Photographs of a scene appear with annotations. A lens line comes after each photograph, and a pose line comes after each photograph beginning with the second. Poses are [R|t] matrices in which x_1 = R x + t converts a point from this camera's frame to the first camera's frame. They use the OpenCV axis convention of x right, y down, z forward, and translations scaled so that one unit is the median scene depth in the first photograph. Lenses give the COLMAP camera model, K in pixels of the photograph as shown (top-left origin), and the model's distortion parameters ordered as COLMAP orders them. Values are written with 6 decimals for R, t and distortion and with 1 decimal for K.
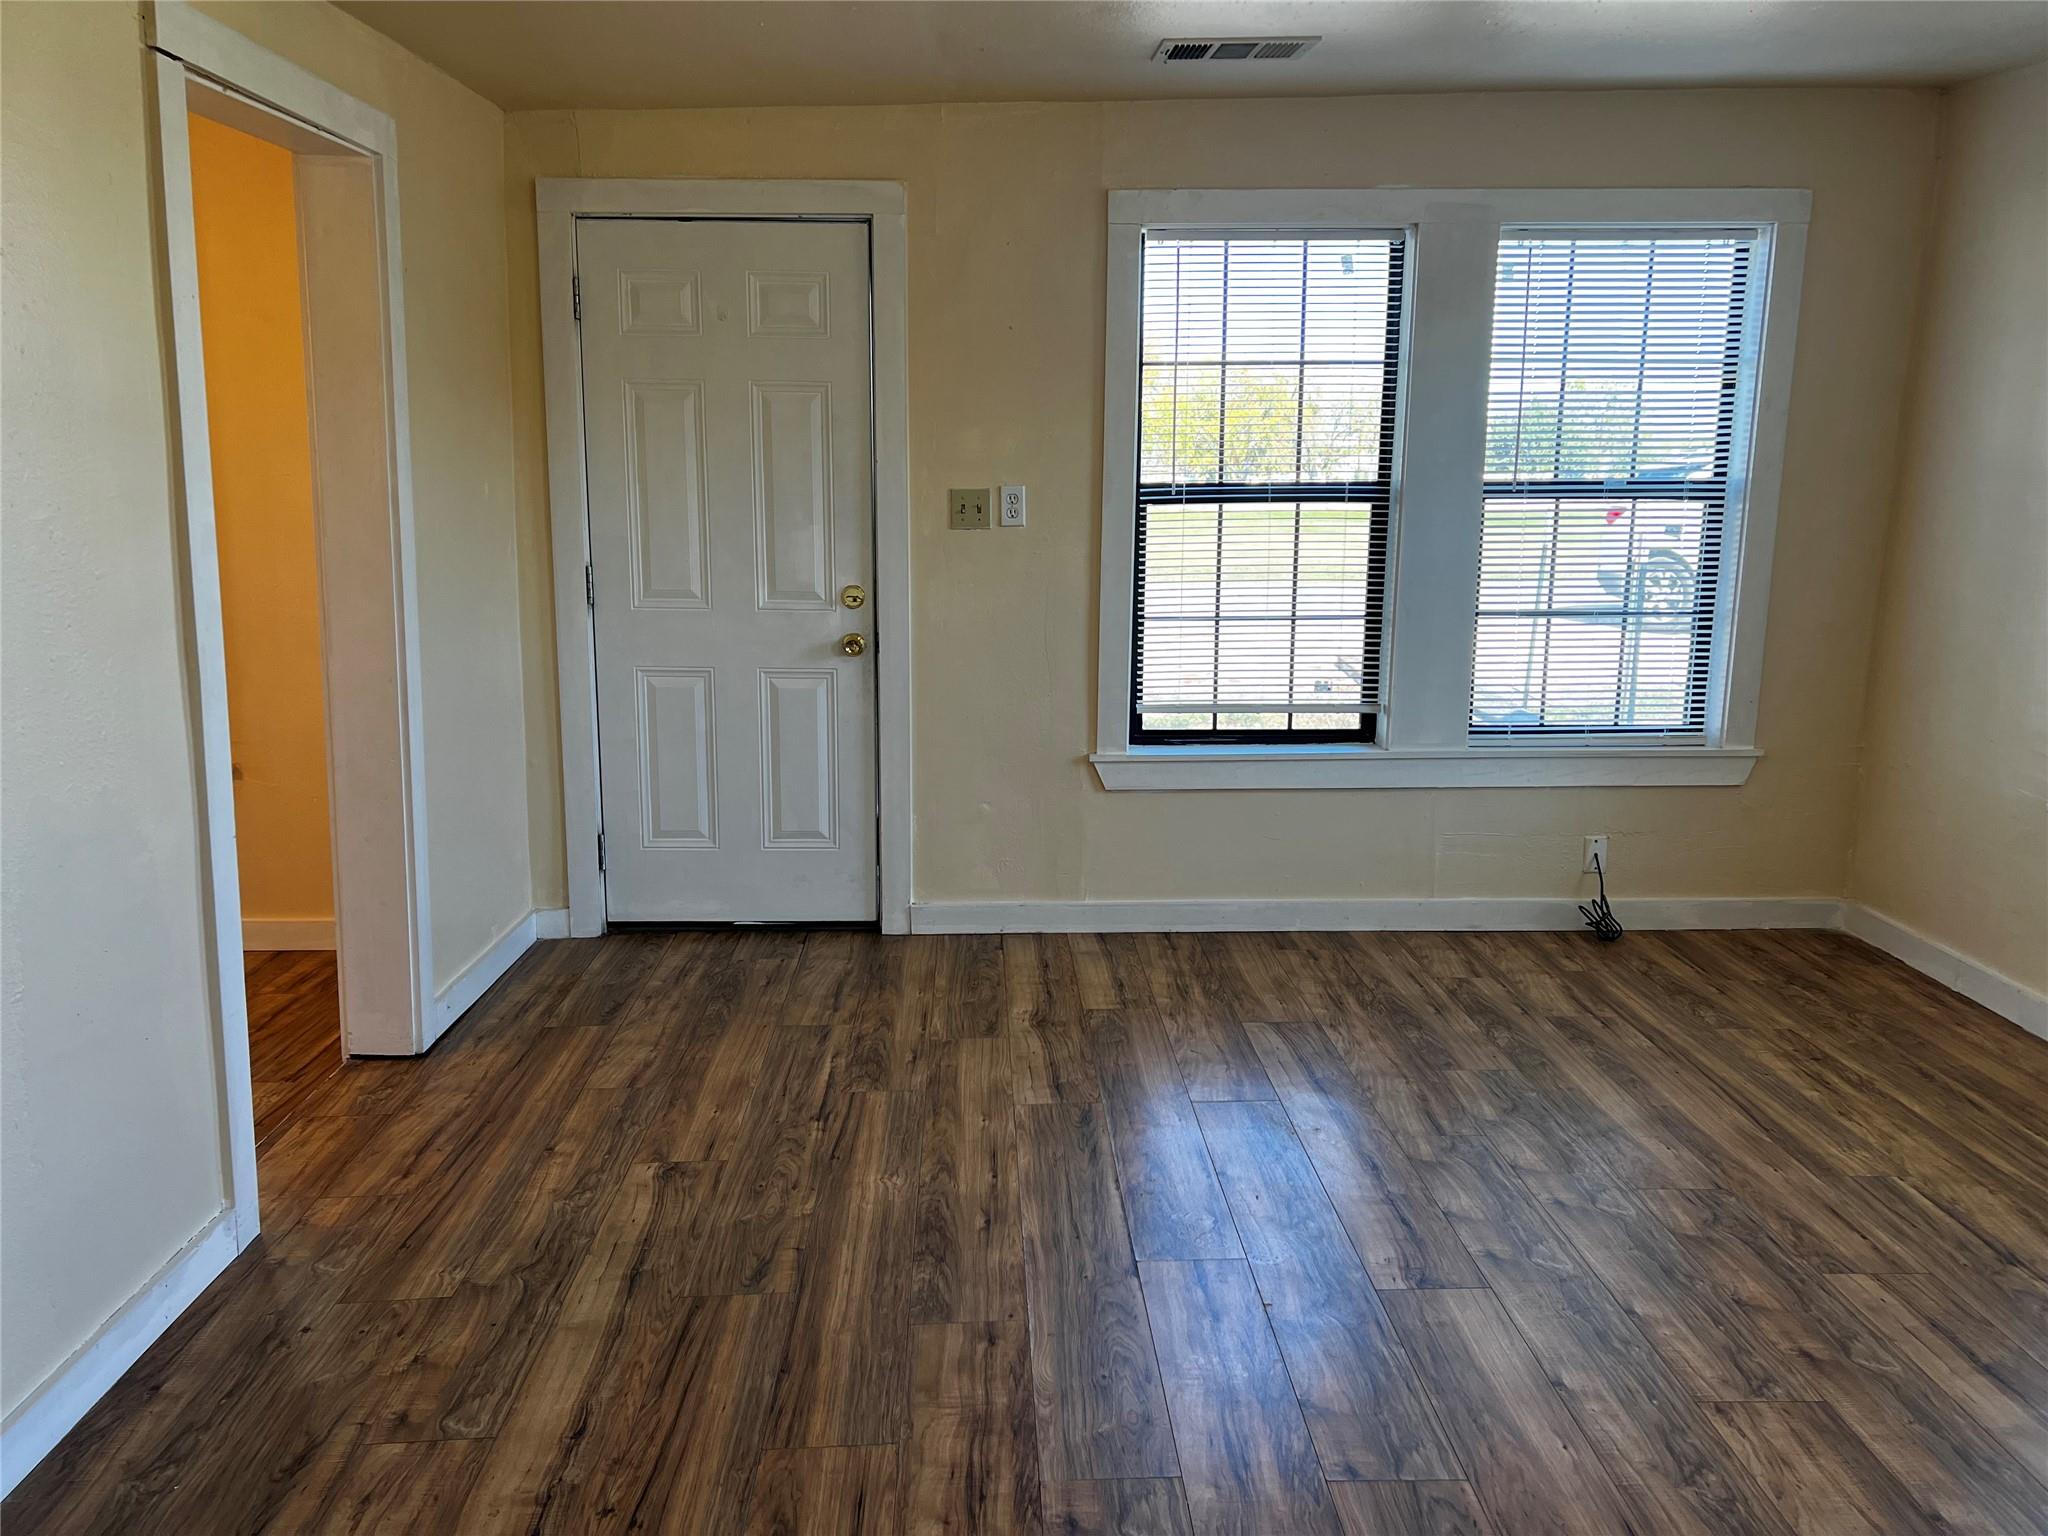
lens RADIAL K [[1539.0, 0, 1022.9], [0, 1539.0, 762.3], [0, 0, 1]] dist [0.061481, -0.051945]
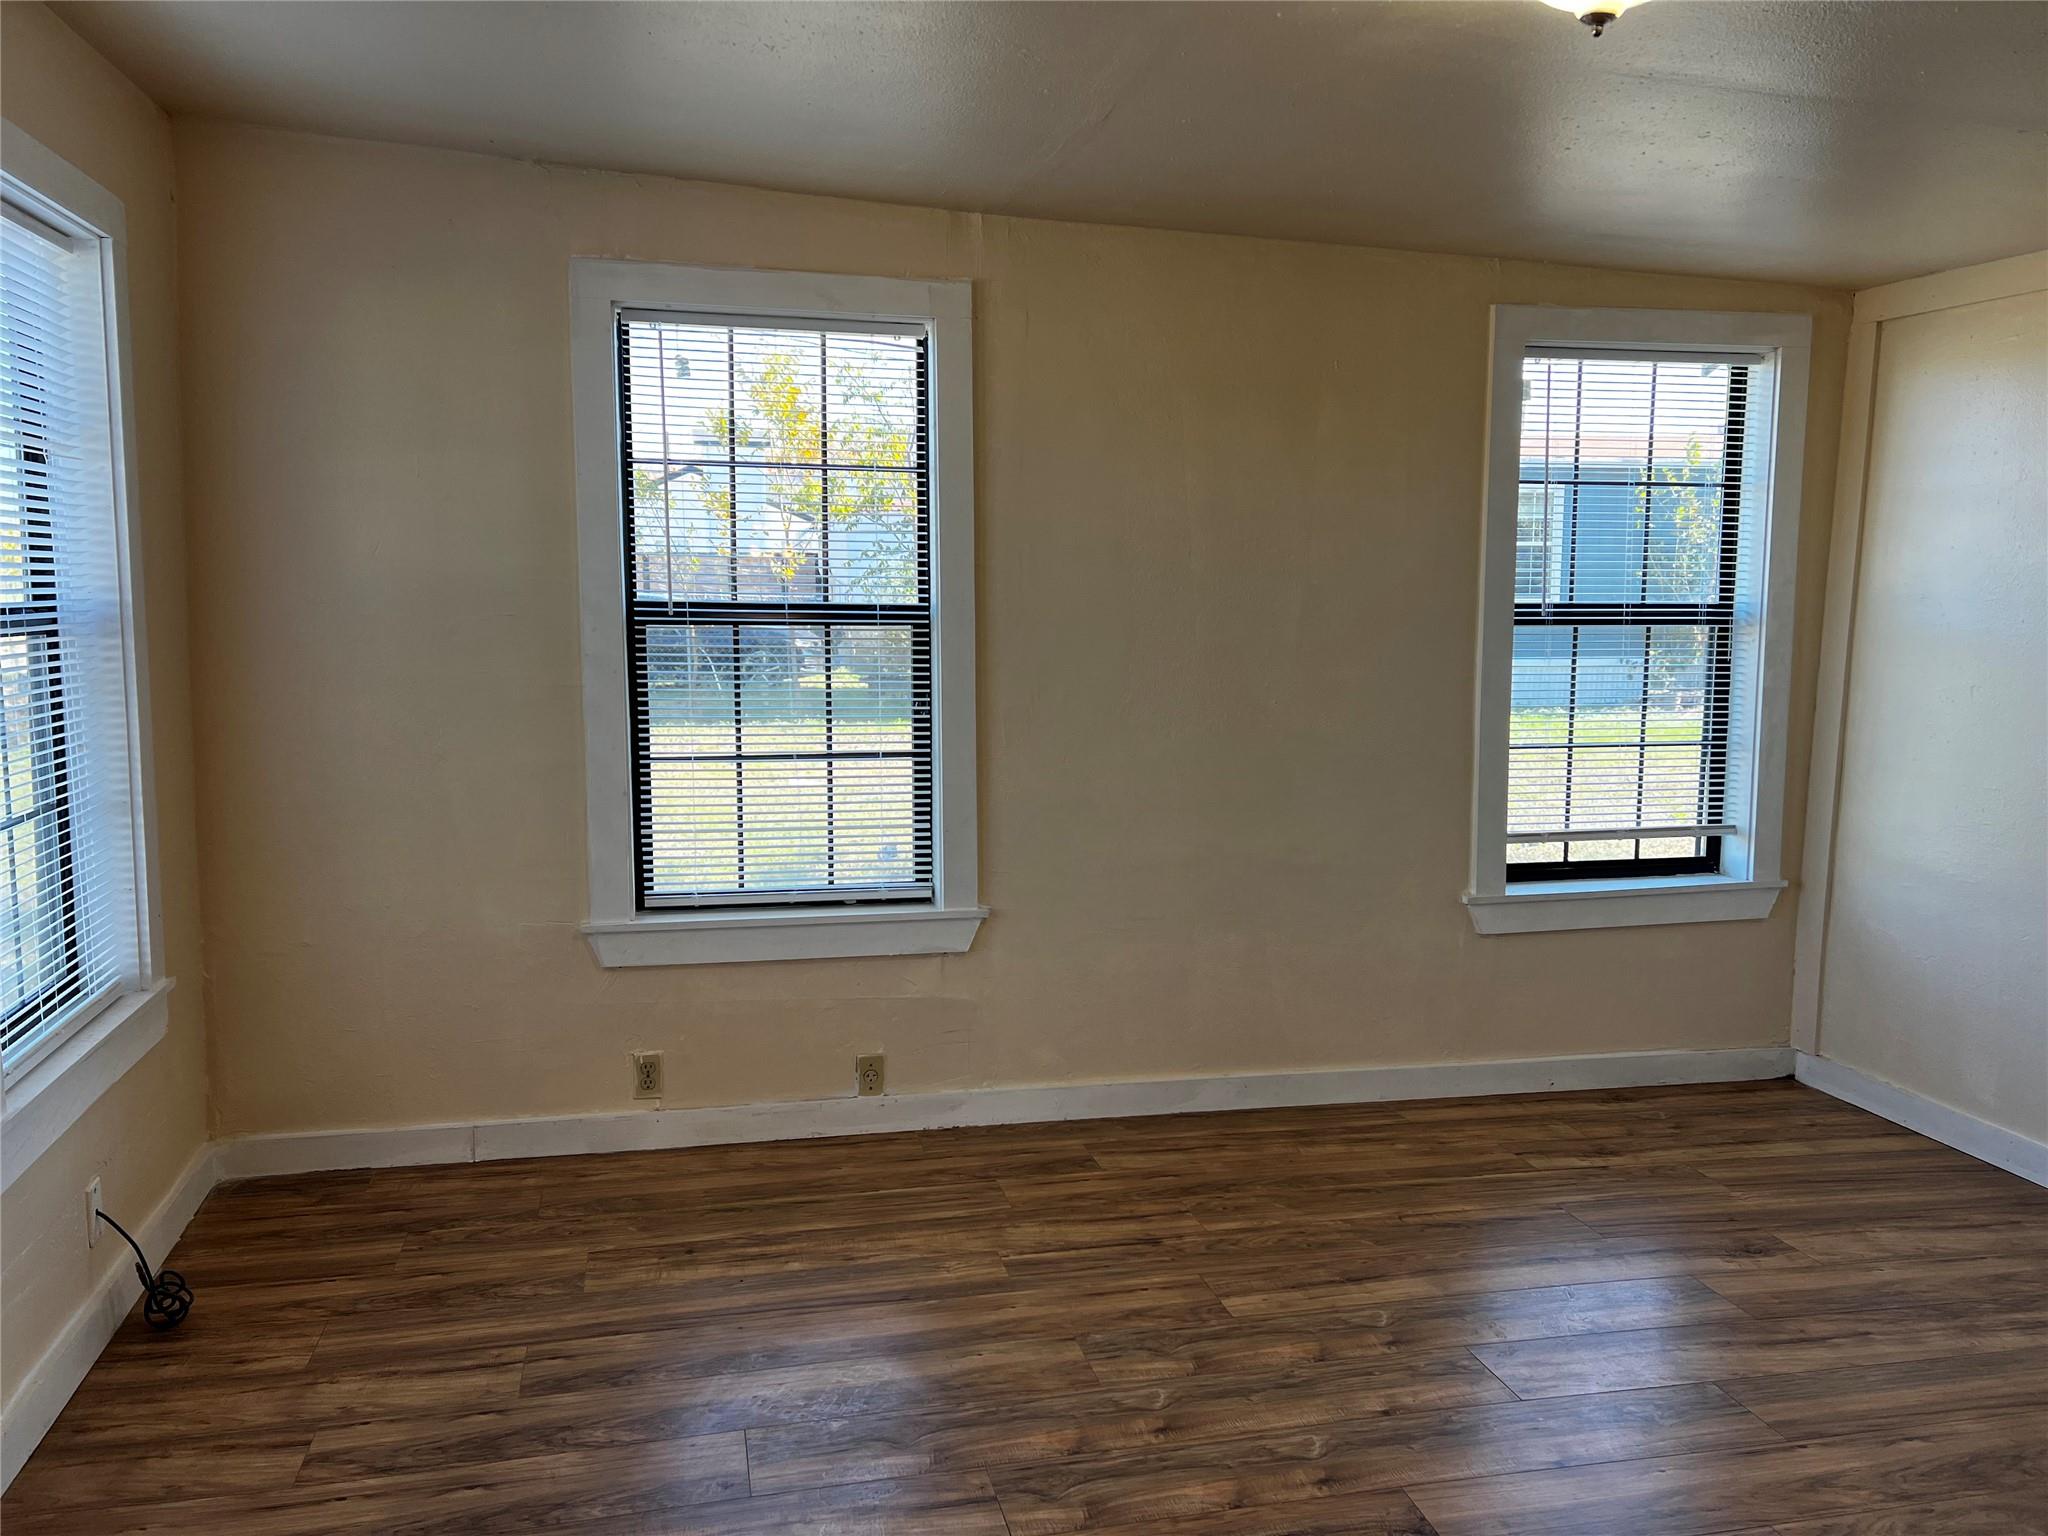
lens RADIAL K [[1539.0, 0, 1022.9], [0, 1539.0, 762.3], [0, 0, 1]] dist [0.061481, -0.051945]
pose [[-0.207156, -0.106725, 0.972469, -0.358963], [0.169259, 0.975131, 0.143073, -0.175711], [-0.963555, 0.194238, -0.183940, 0.955792]]
